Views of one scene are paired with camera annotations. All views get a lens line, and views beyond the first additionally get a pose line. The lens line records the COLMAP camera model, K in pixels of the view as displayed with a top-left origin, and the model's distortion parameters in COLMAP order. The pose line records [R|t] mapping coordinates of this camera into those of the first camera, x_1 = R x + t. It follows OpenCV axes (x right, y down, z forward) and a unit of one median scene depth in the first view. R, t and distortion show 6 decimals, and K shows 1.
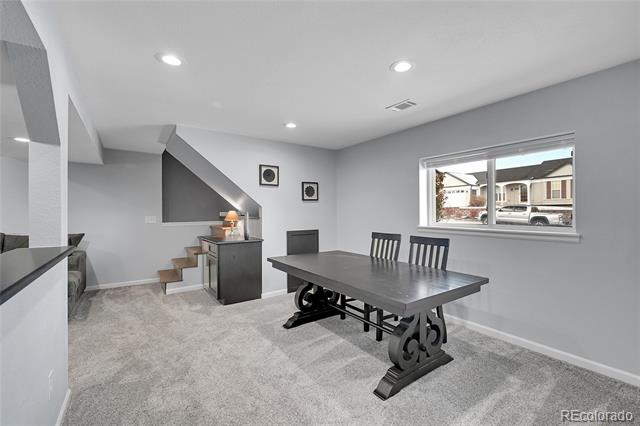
lens RADIAL K [[264.7, 0, 320.0], [0, 264.7, 213.0], [0, 0, 1]] dist [0.001143, 0.000094]
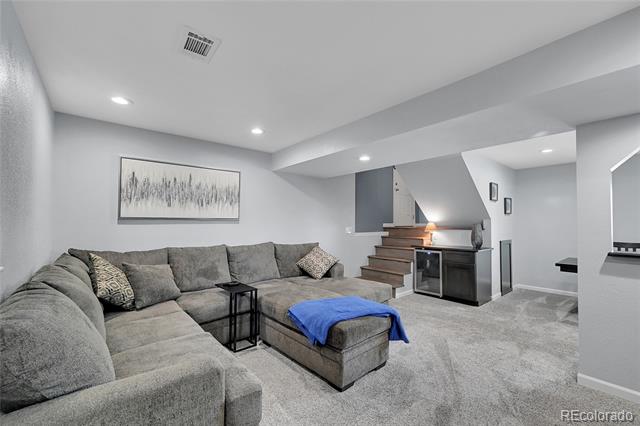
lens RADIAL K [[264.7, 0, 320.0], [0, 264.7, 213.0], [0, 0, 1]] dist [0.001143, 0.000094]
pose [[0.995364, 0.011308, 0.095514, -0.996562], [-0.007317, 0.999089, -0.042031, 0.002492], [-0.095902, 0.041138, 0.994540, -0.064328]]
